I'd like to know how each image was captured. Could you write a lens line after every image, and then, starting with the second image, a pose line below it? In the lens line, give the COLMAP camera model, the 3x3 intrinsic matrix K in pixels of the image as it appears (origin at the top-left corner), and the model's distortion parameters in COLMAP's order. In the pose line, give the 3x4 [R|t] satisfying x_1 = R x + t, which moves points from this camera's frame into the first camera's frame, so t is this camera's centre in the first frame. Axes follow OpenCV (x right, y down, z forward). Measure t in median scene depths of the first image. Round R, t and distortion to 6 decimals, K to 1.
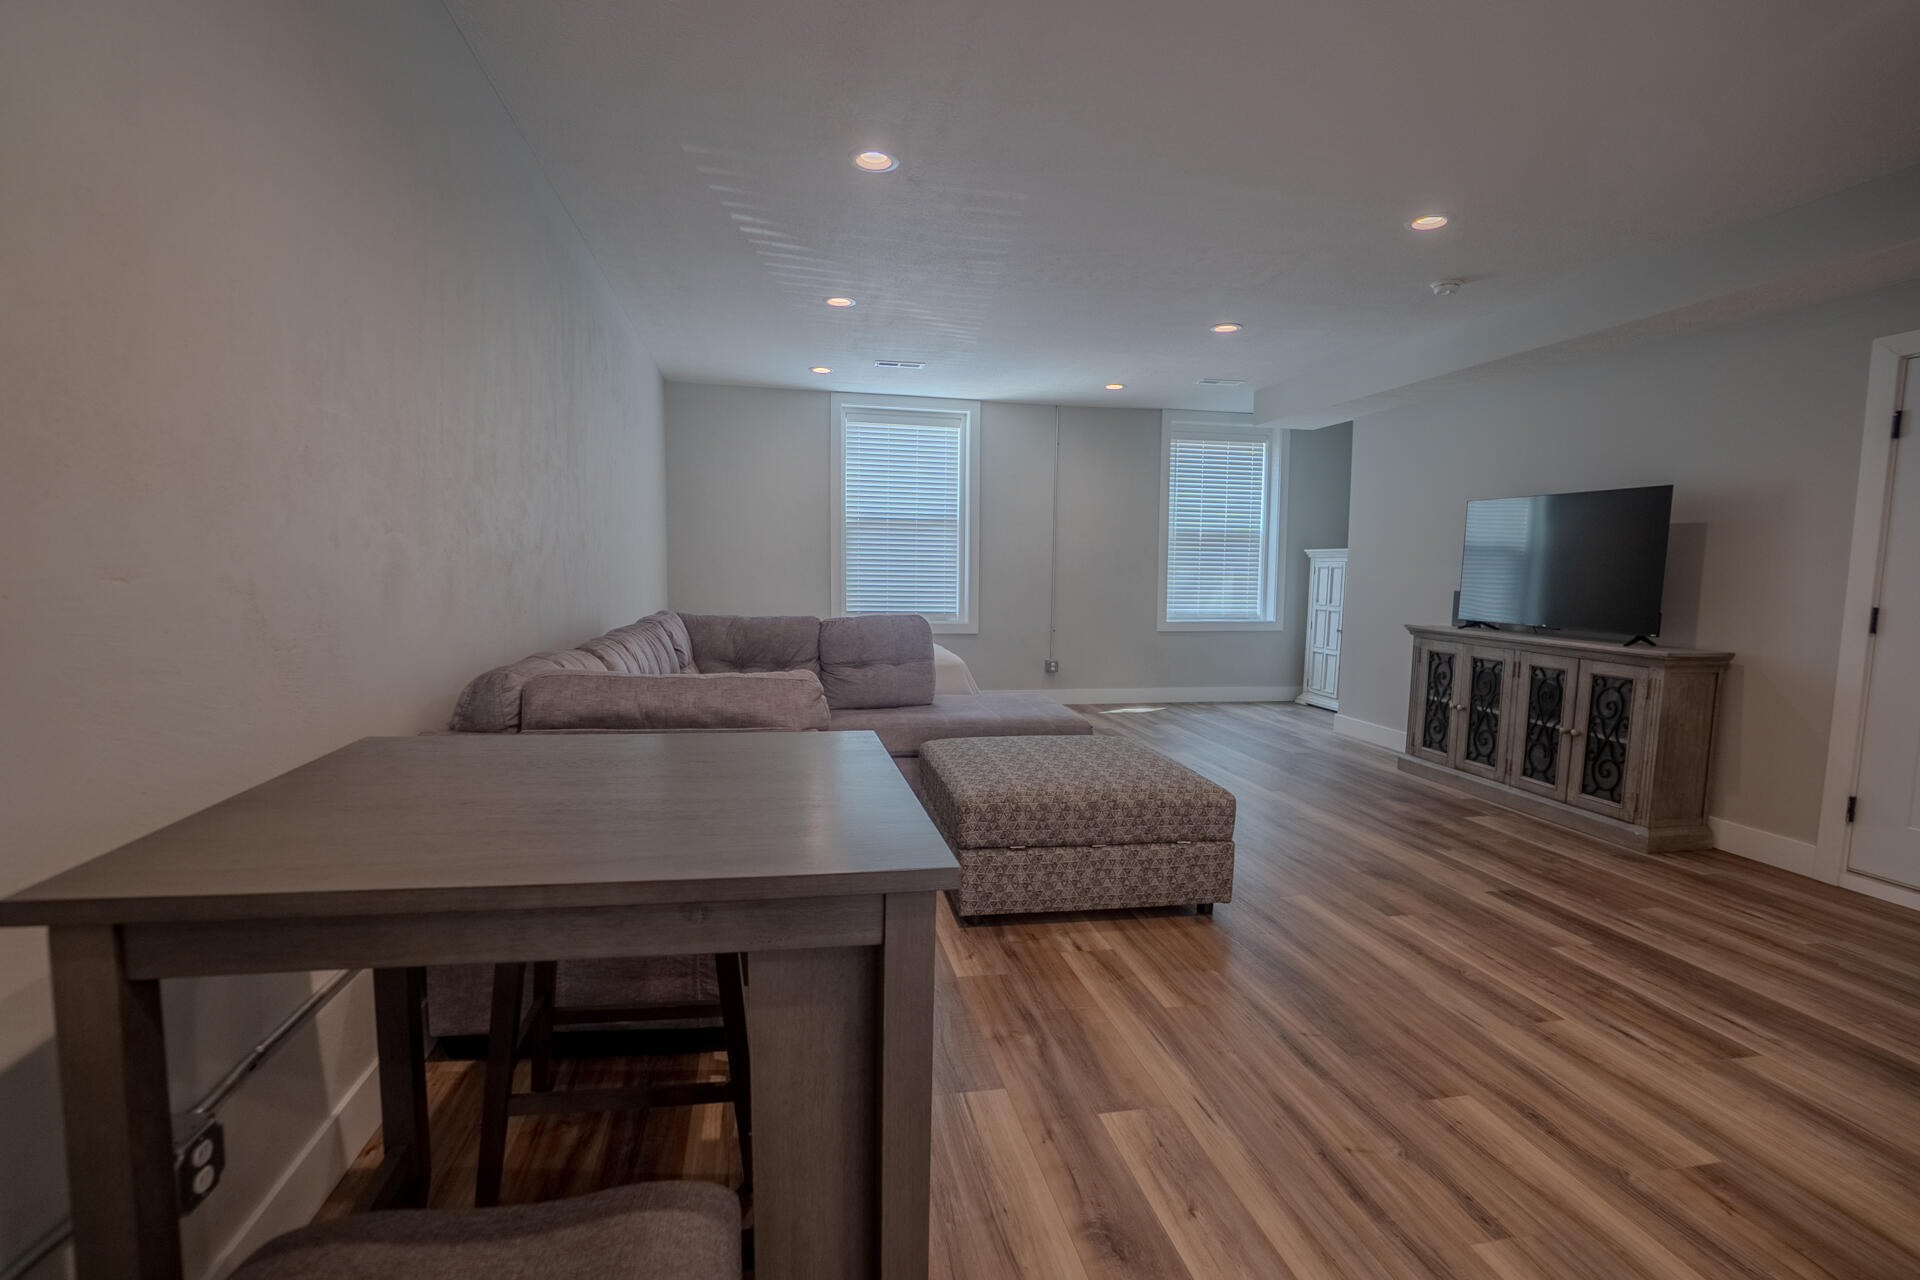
lens RADIAL K [[862.5, 0, 924.8], [0, 862.5, 644.4], [0, 0, 1]] dist [-0.065319, 0.025476]
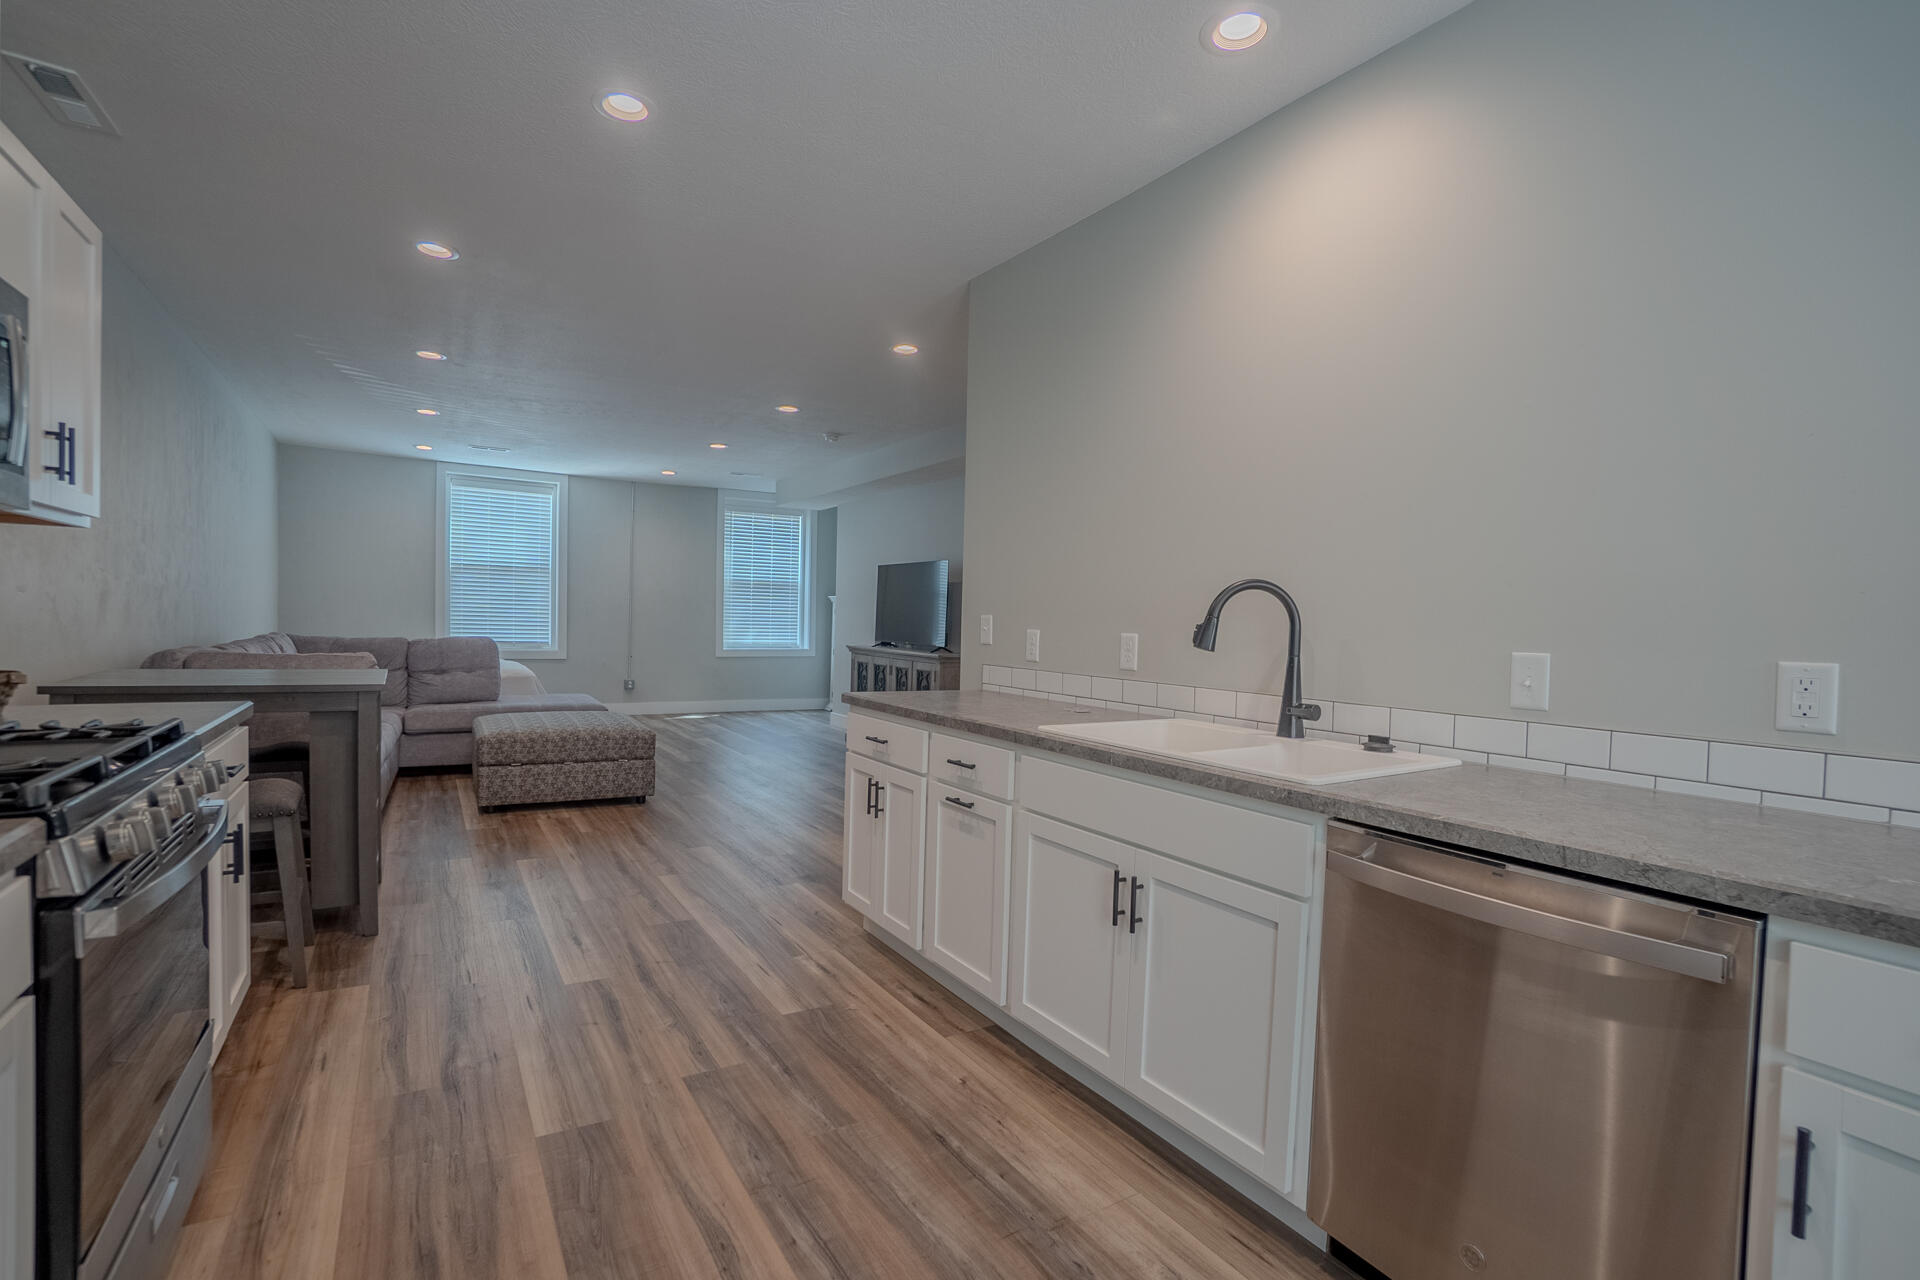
lens RADIAL K [[862.5, 0, 924.8], [0, 862.5, 644.4], [0, 0, 1]] dist [-0.065319, 0.025476]
pose [[0.932945, -0.000425, 0.360019, 0.199362], [0.019794, 0.998547, -0.050115, 0.076579], [-0.359475, 0.053881, 0.931598, -0.674471]]
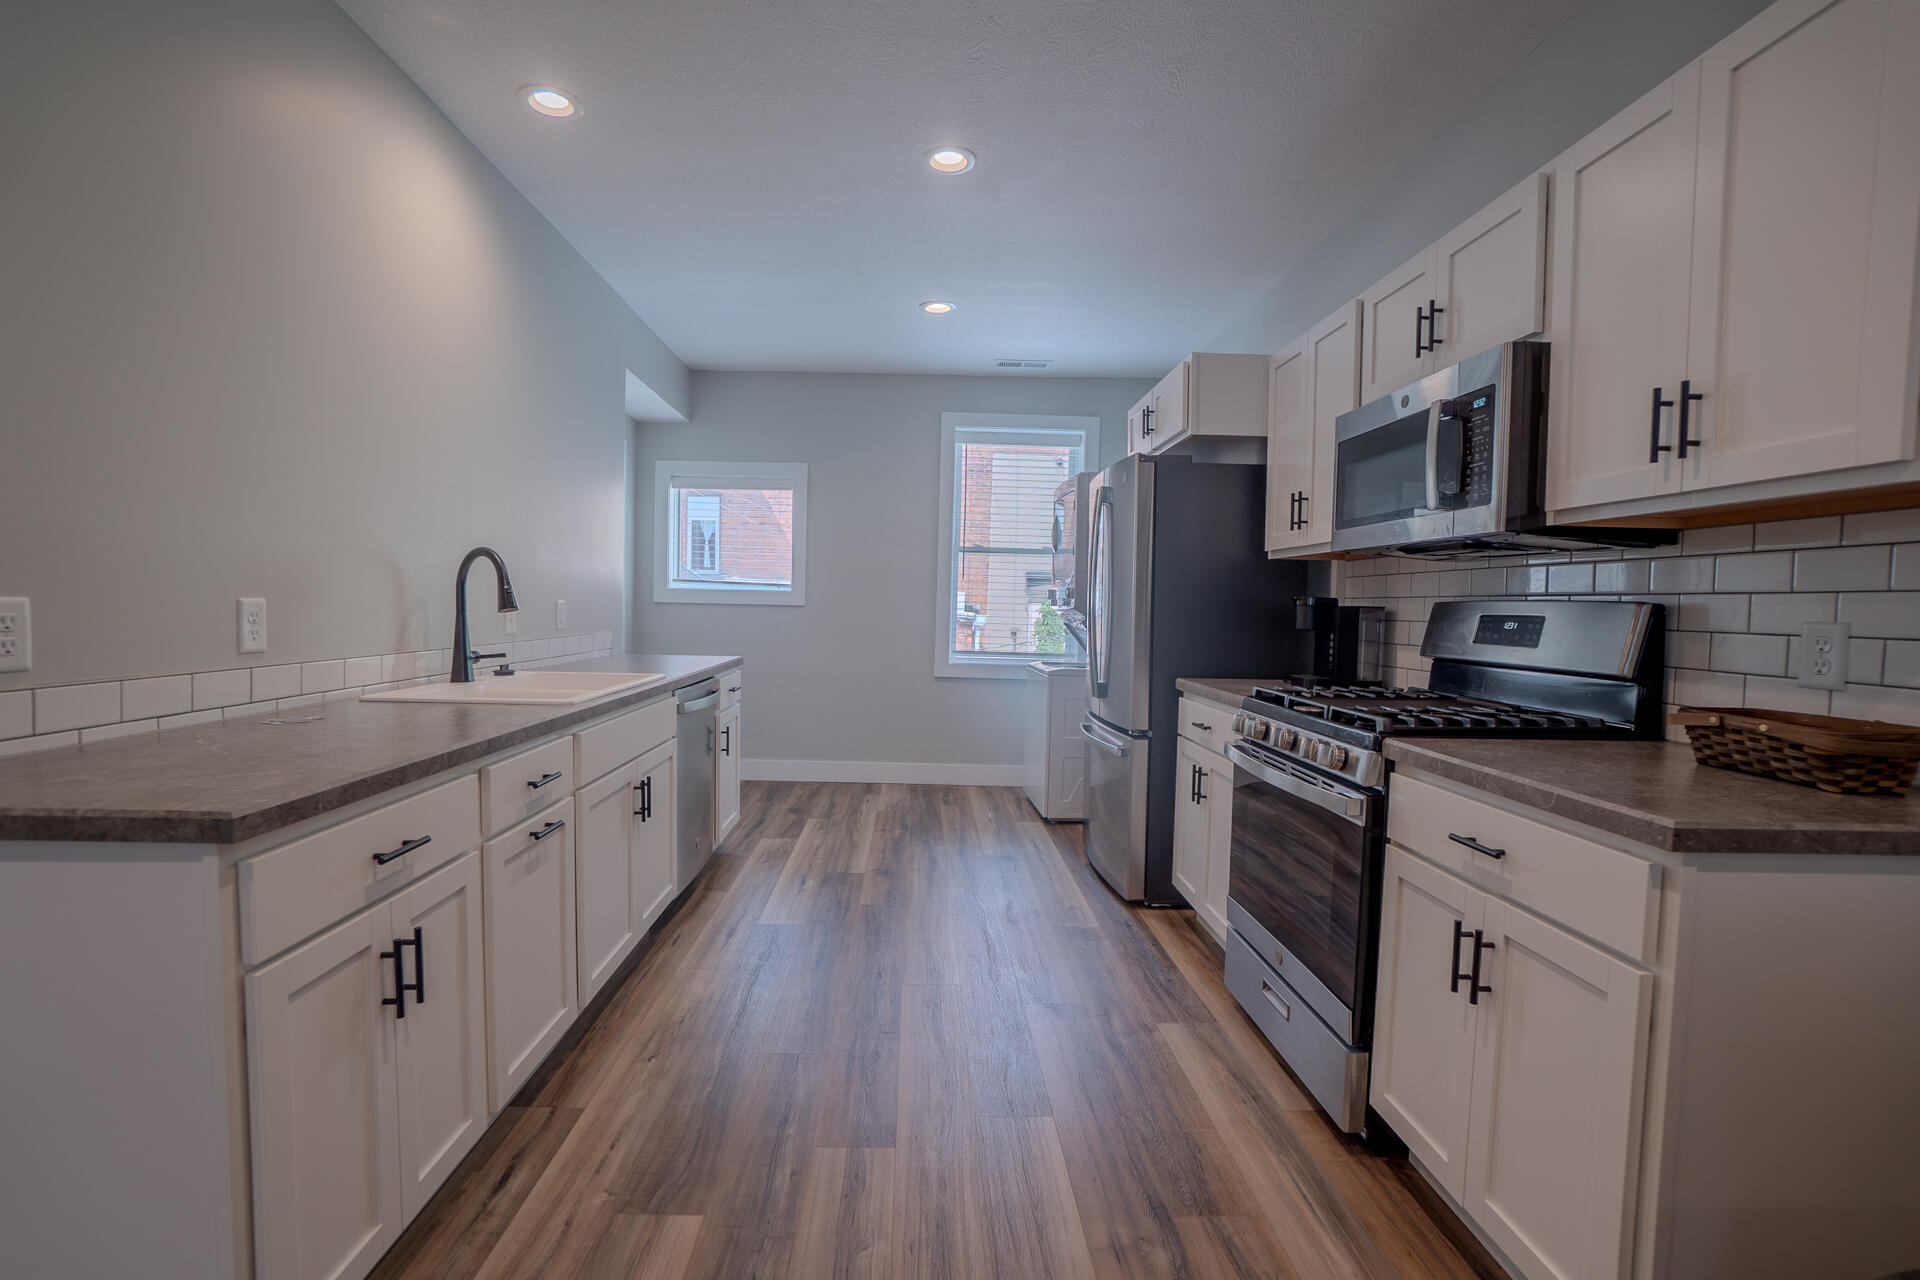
lens RADIAL K [[873.9, 0, 933.0], [0, 873.9, 638.1], [0, 0, 1]] dist [-0.066934, 0.025079]
pose [[-0.988123, -0.041881, 0.147847, 0.170139], [-0.021951, 0.990746, 0.133940, -0.017590], [-0.152088, 0.129104, -0.979899, 0.379531]]
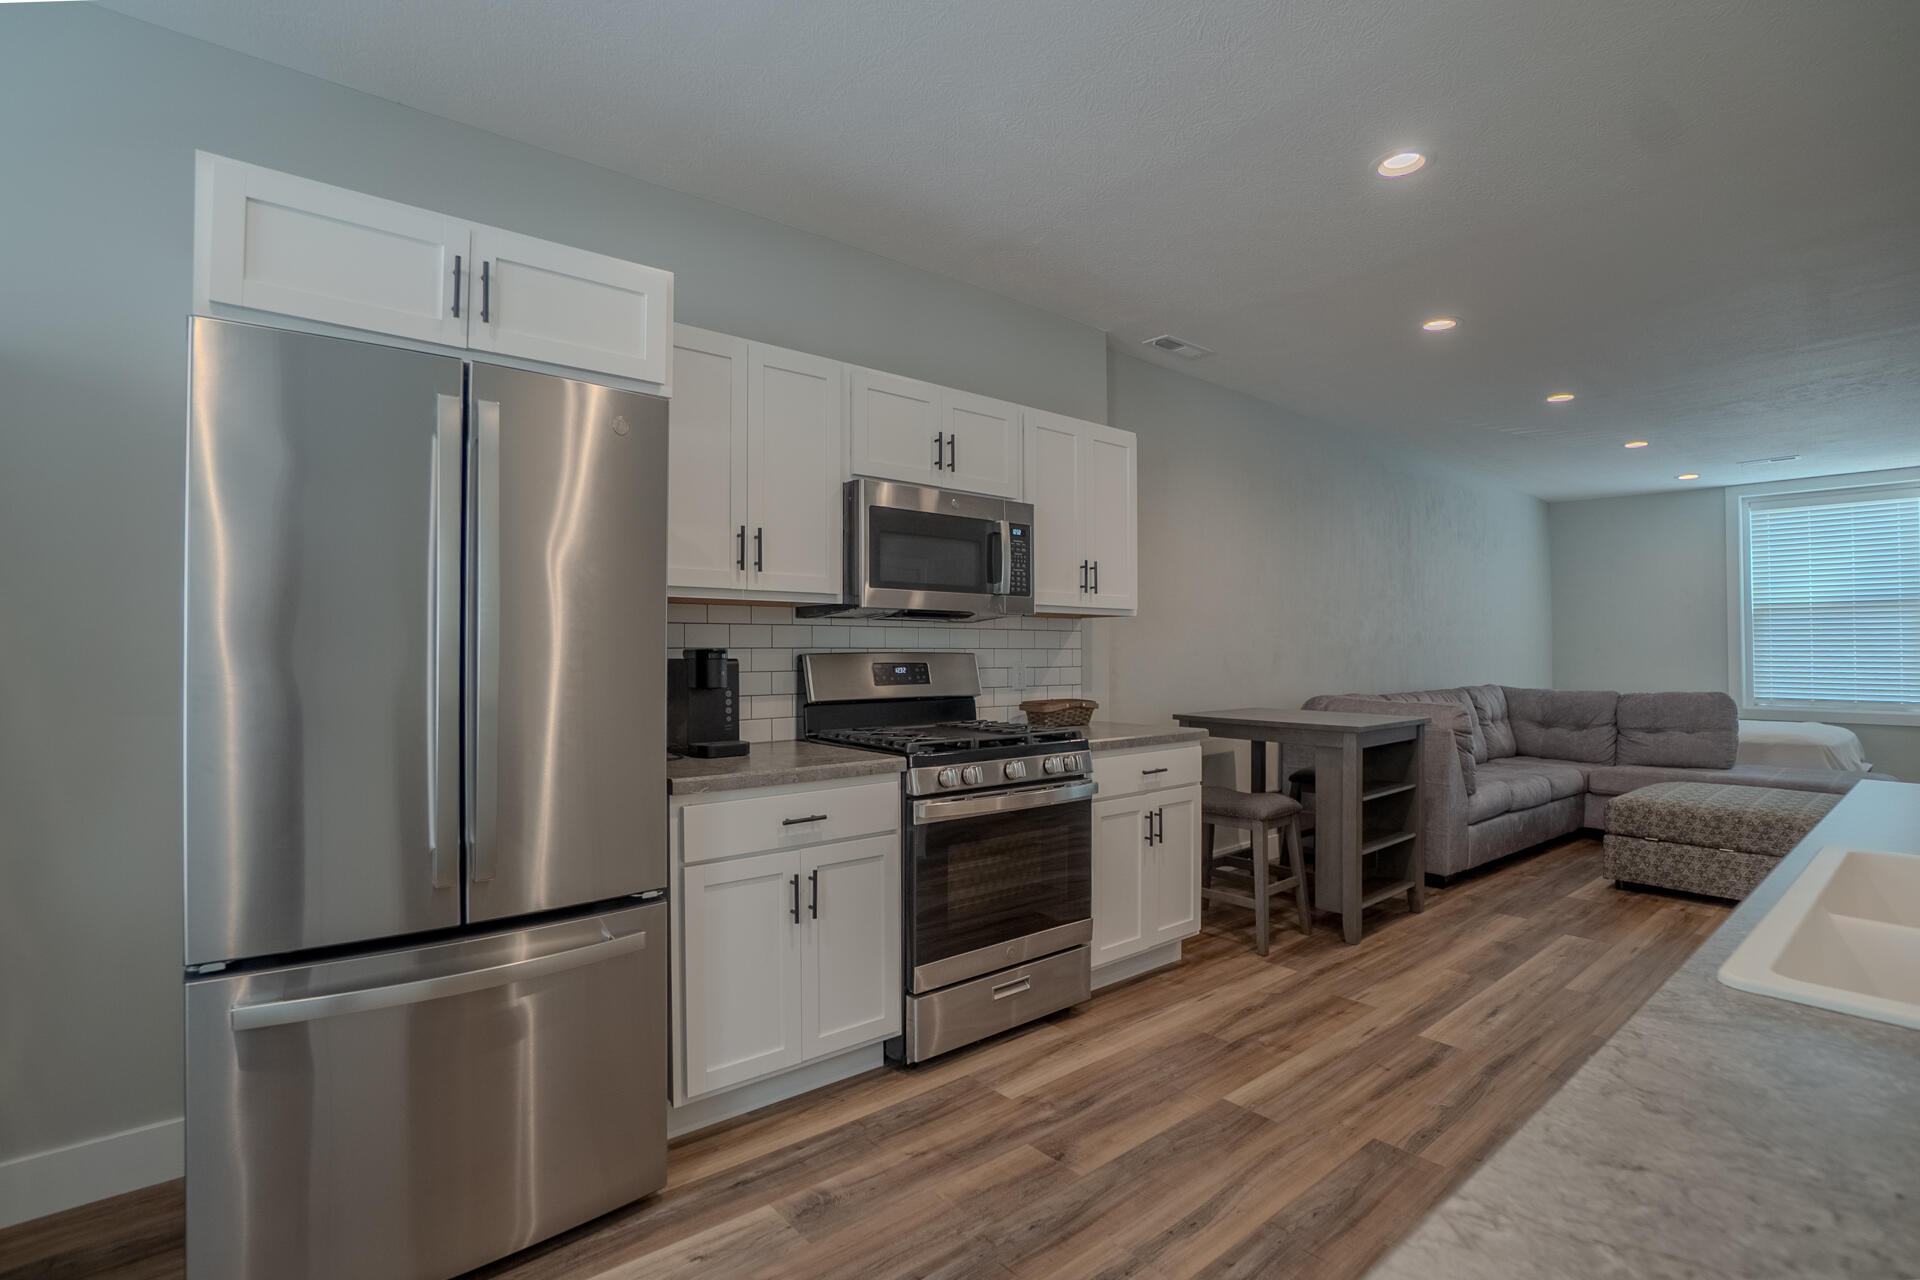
lens RADIAL K [[892.1, 0, 941.0], [0, 892.1, 651.6], [0, 0, 1]] dist [-0.024411, 0.000754]
pose [[0.499476, -0.018721, -0.866125, 0.620415], [-0.070756, 0.995545, -0.062322, 0.074860], [0.863433, 0.092412, 0.495926, -0.629072]]
